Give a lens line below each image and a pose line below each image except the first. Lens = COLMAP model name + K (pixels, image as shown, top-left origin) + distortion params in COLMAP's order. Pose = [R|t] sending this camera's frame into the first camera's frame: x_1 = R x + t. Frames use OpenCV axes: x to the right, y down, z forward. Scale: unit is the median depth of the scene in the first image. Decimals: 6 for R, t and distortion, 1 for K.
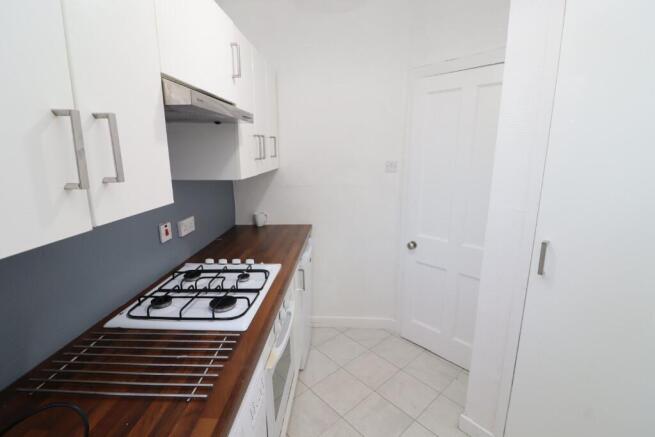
lens RADIAL K [[310.5, 0, 330.3], [0, 310.5, 219.0], [0, 0, 1]] dist [-0.004398, -0.001247]
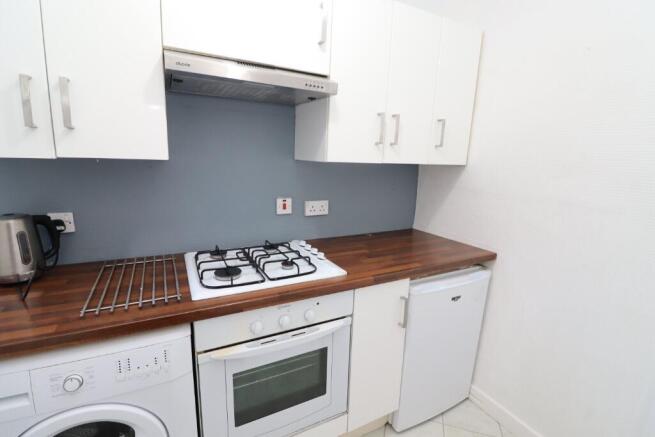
lens RADIAL K [[310.5, 0, 328.6], [0, 310.5, 212.1], [0, 0, 1]] dist [-0.004398, -0.001247]
pose [[0.522799, 0.182425, -0.832708, 0.480869], [-0.232121, 0.970387, 0.066854, -0.047368], [0.820244, 0.158337, 0.549662, 0.536639]]
